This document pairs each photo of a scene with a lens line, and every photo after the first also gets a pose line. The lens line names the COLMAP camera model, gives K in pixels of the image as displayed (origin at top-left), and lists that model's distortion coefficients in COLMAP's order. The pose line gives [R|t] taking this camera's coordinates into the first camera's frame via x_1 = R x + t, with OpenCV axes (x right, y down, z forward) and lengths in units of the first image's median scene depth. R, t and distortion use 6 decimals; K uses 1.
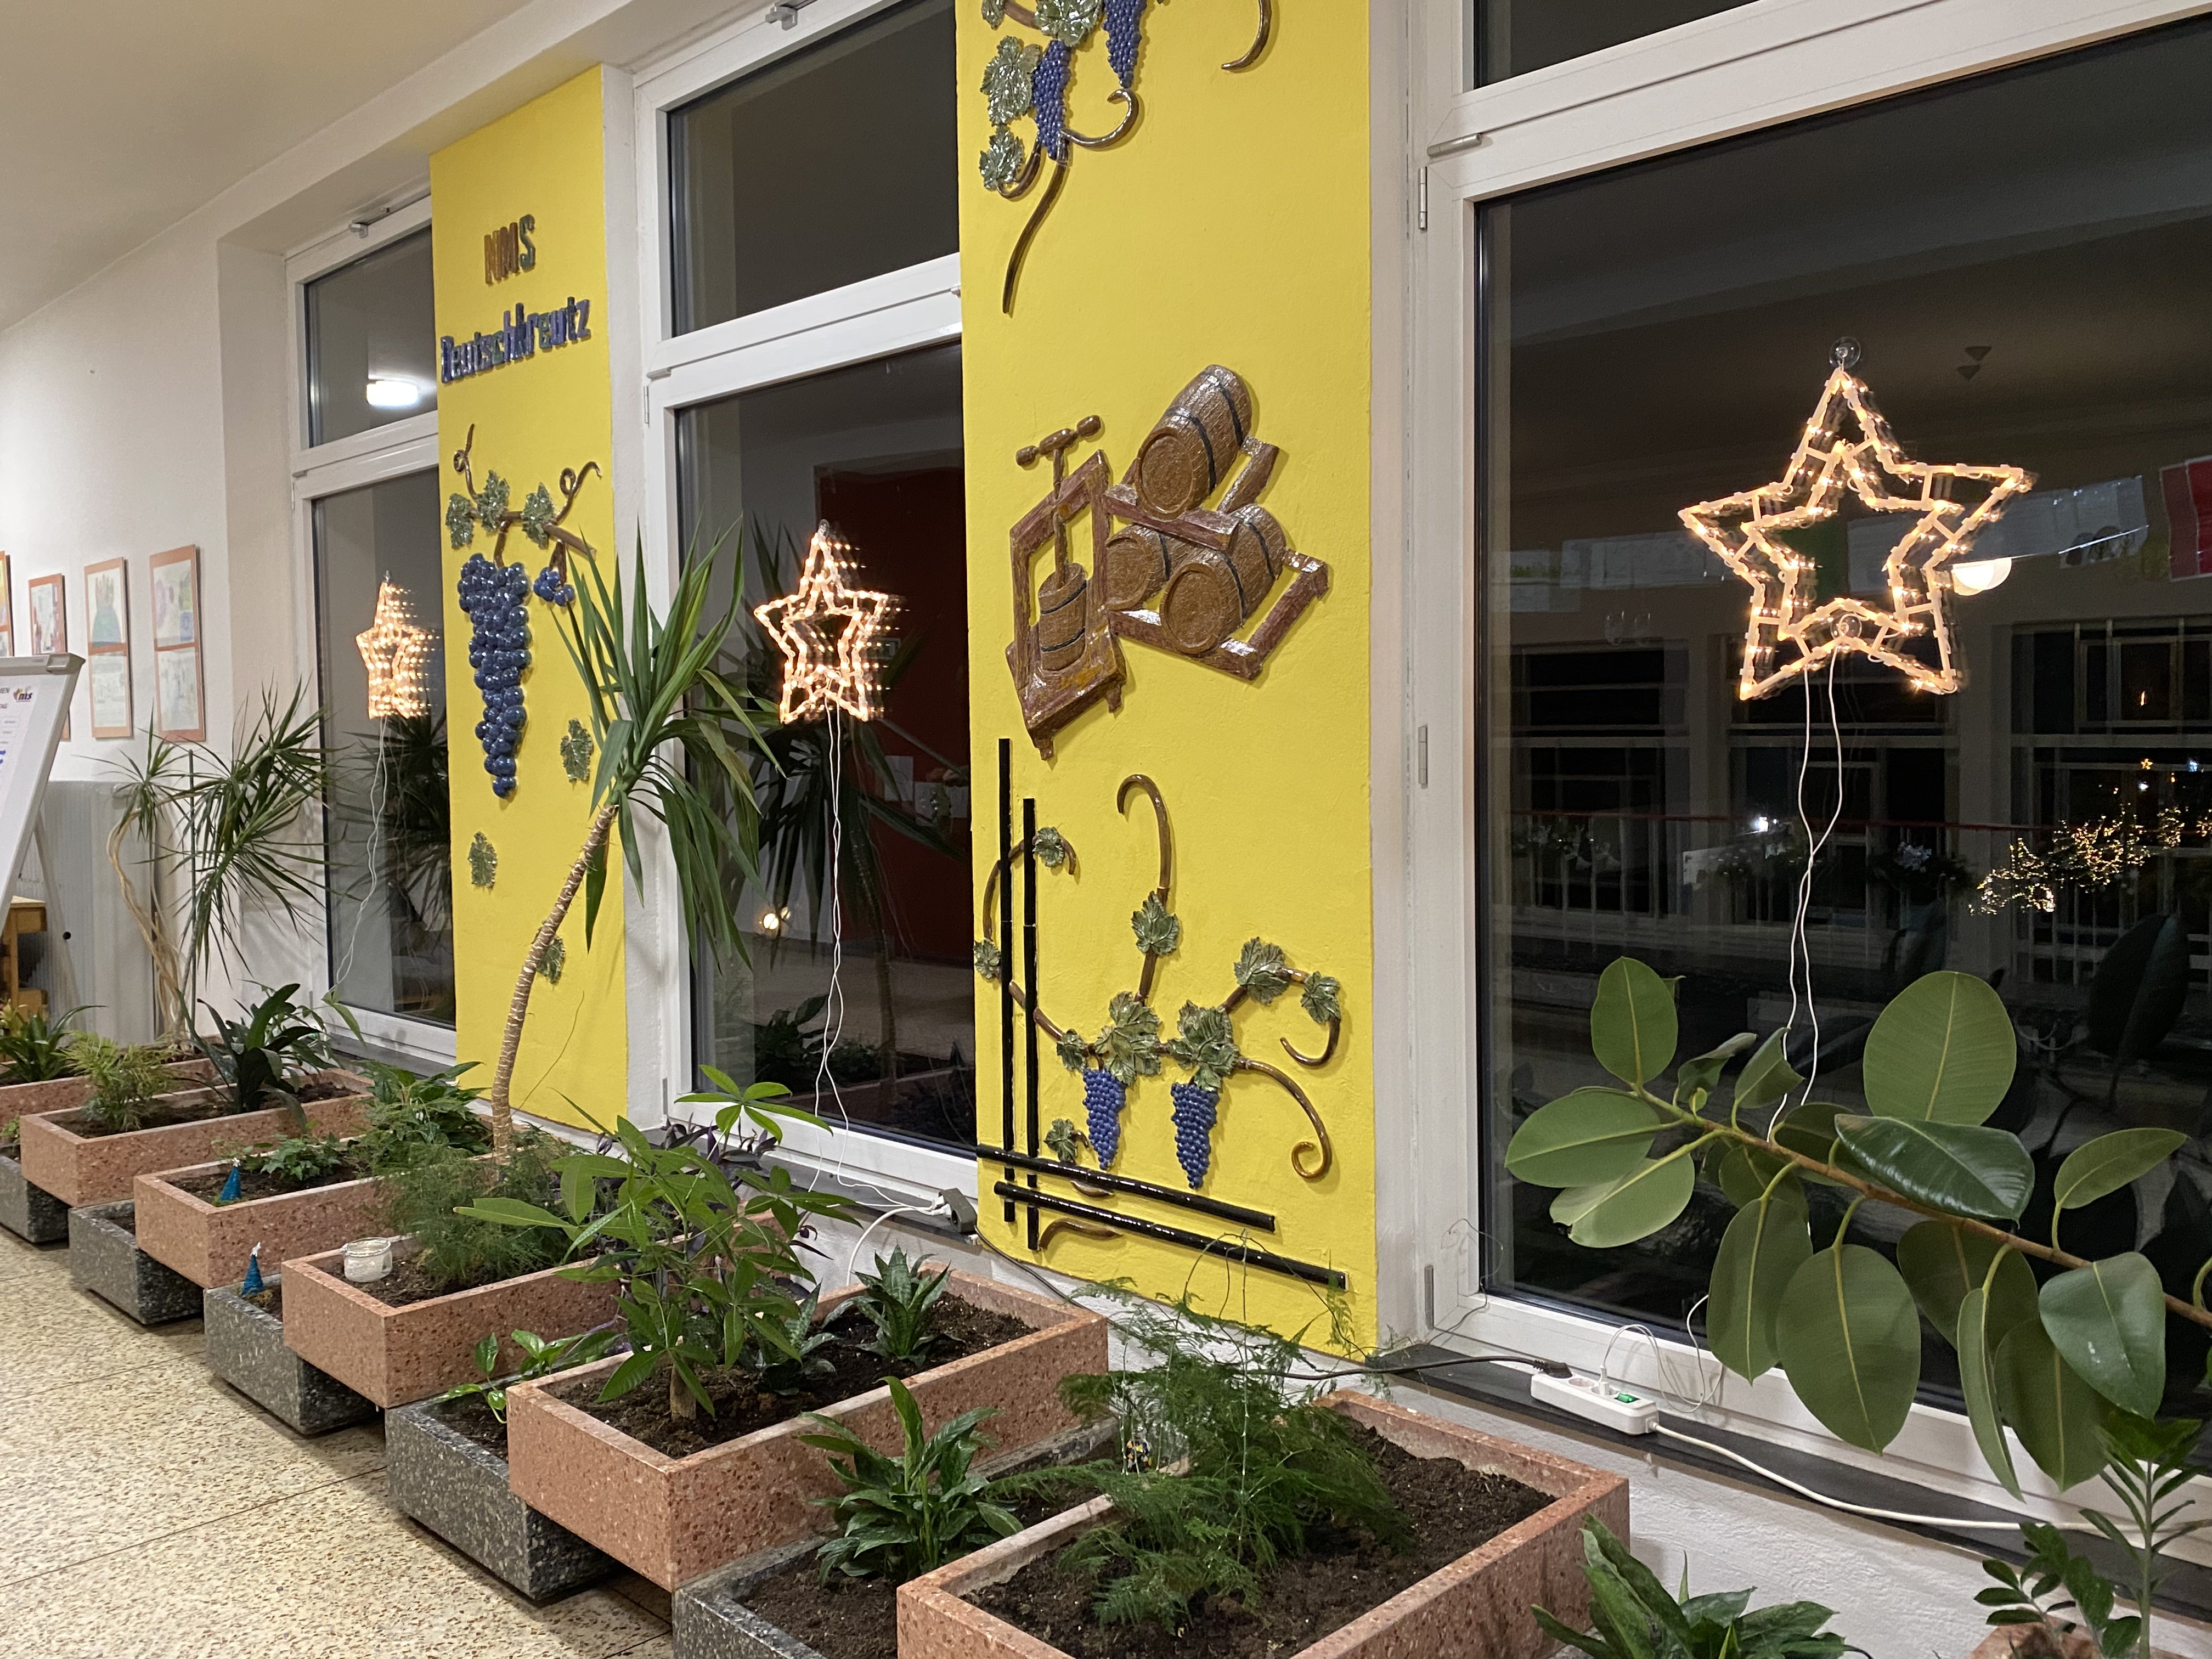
lens RADIAL K [[1849.3, 0, 1129.5], [0, 1849.3, 813.0], [0, 0, 1]] dist [0.063982, -0.110506]
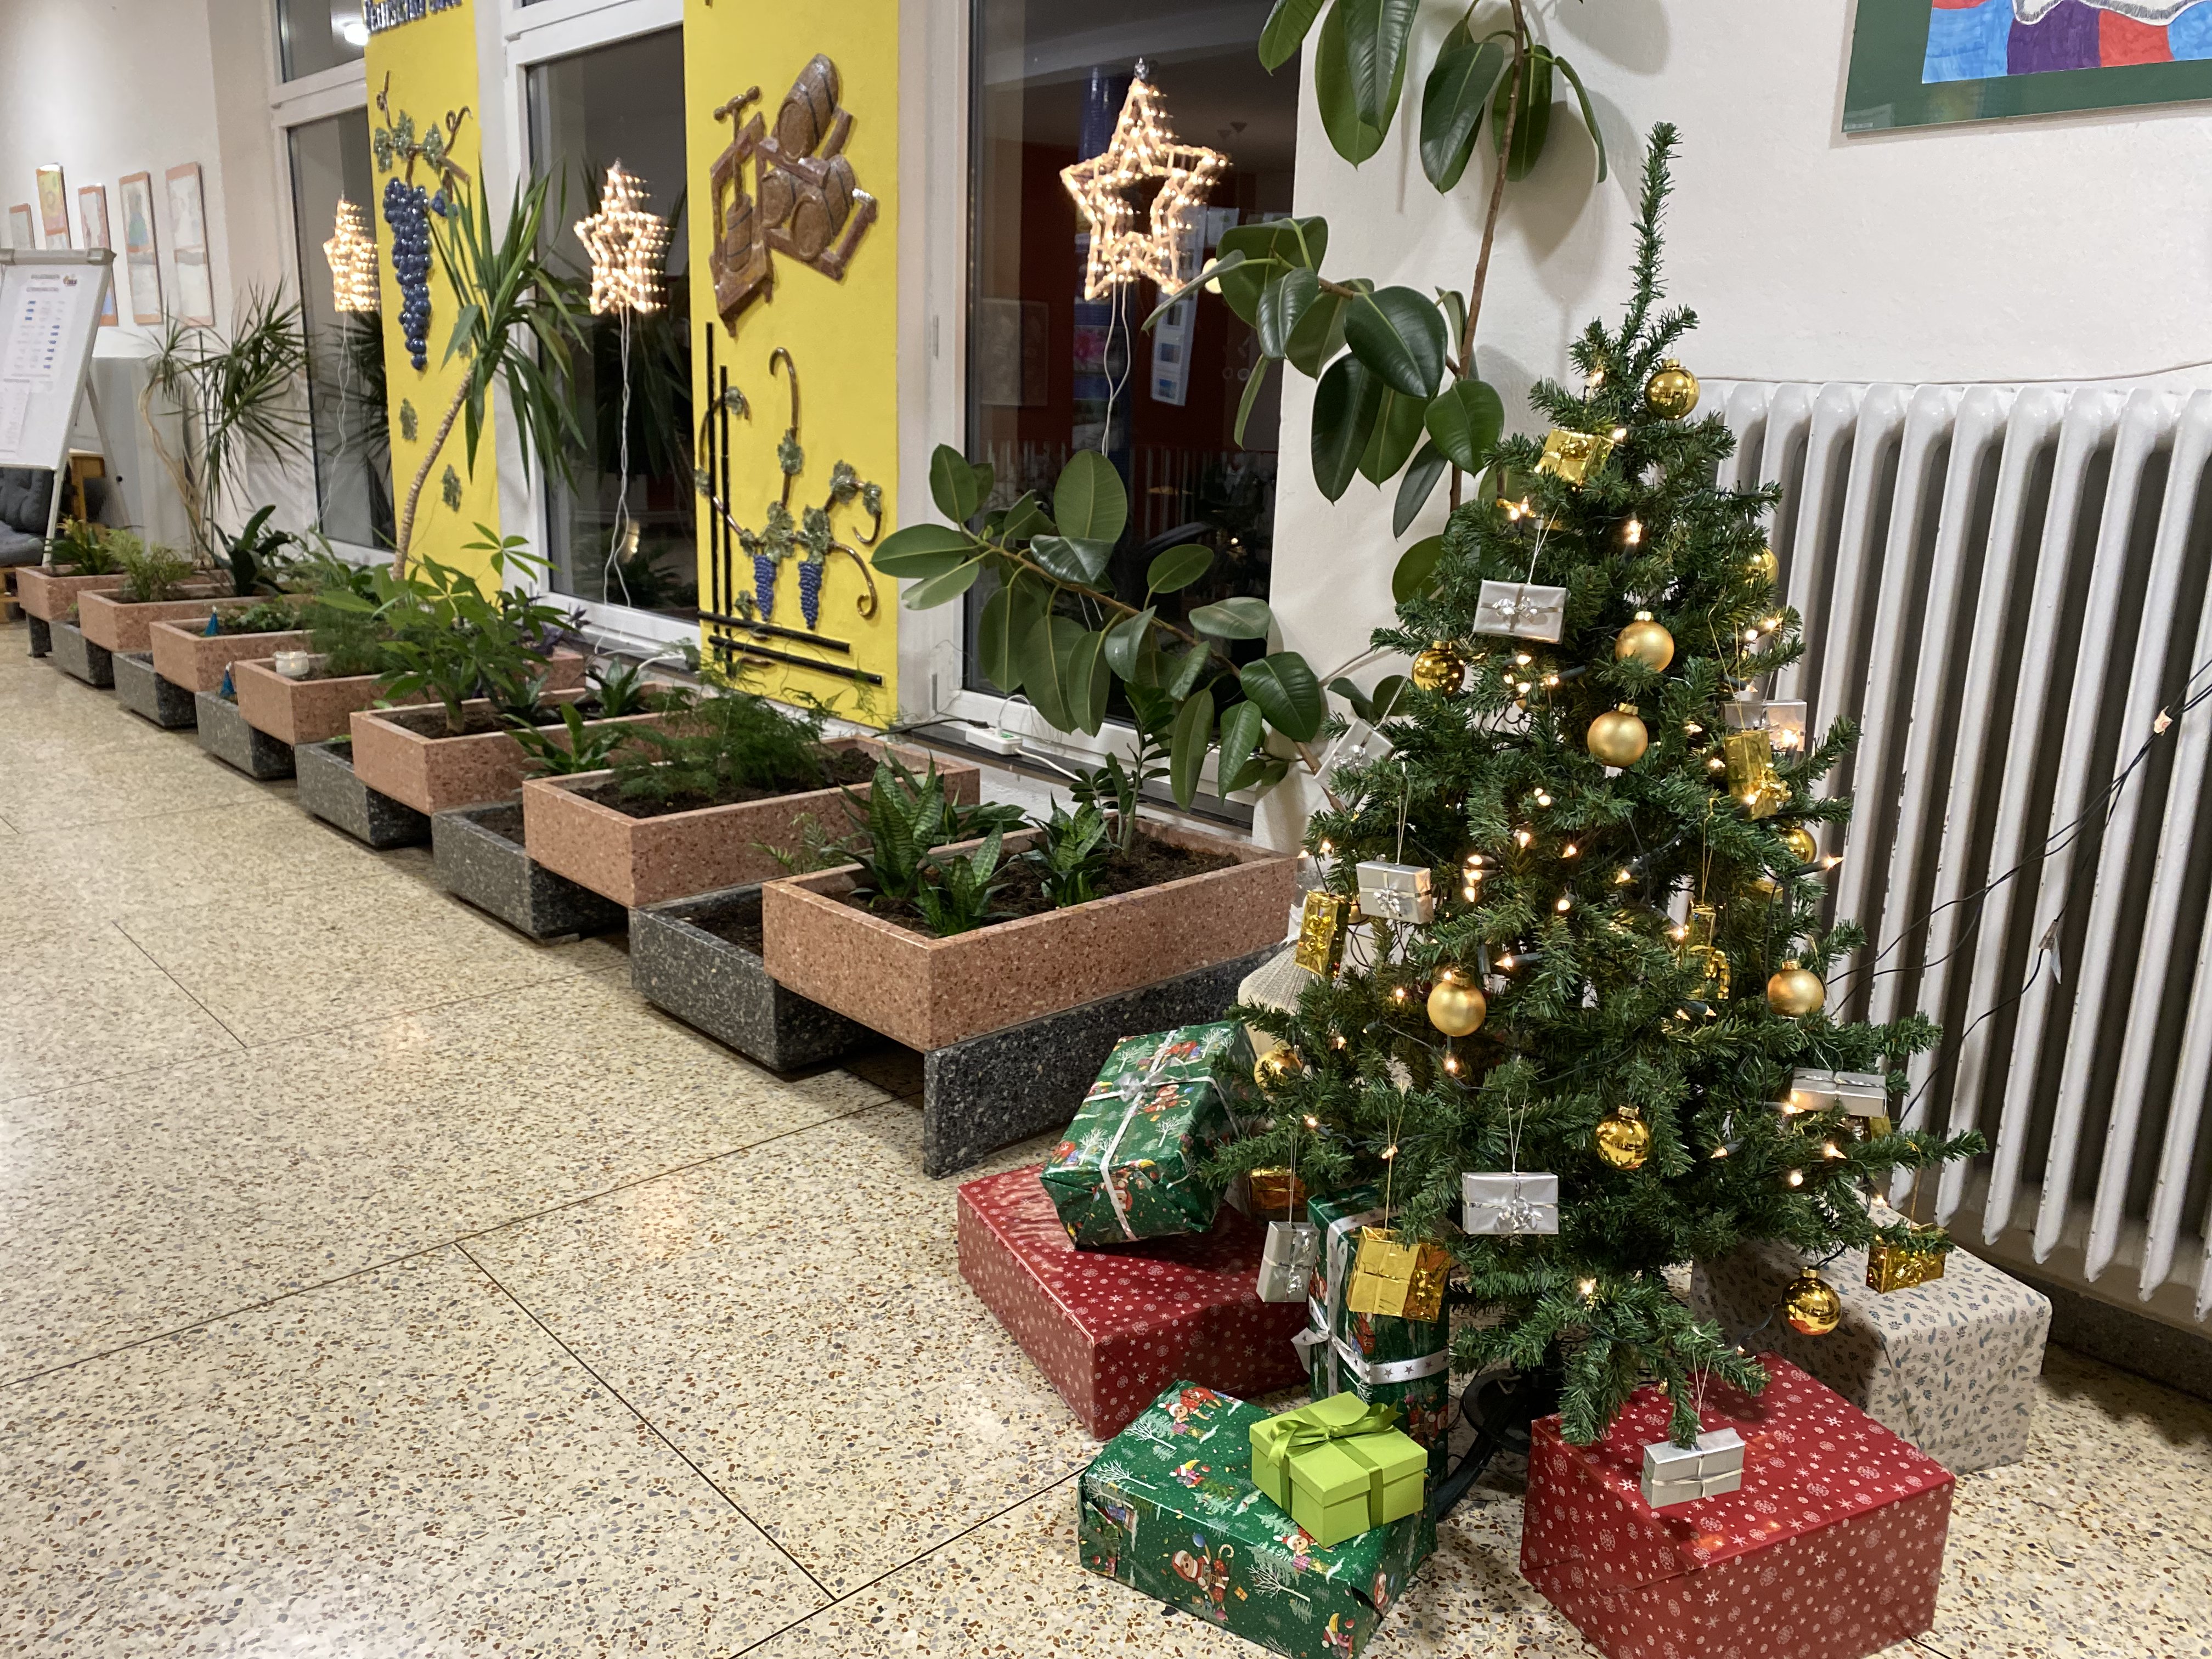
lens RADIAL K [[1698.1, 0, 1129.4], [0, 1698.1, 831.6], [0, 0, 1]] dist [-0.009075, 0.006254]
pose [[0.998591, 0.052777, -0.005474, 0.278962], [-0.050584, 0.978062, 0.202078, 0.062101], [0.016019, -0.201517, 0.979354, -0.350812]]
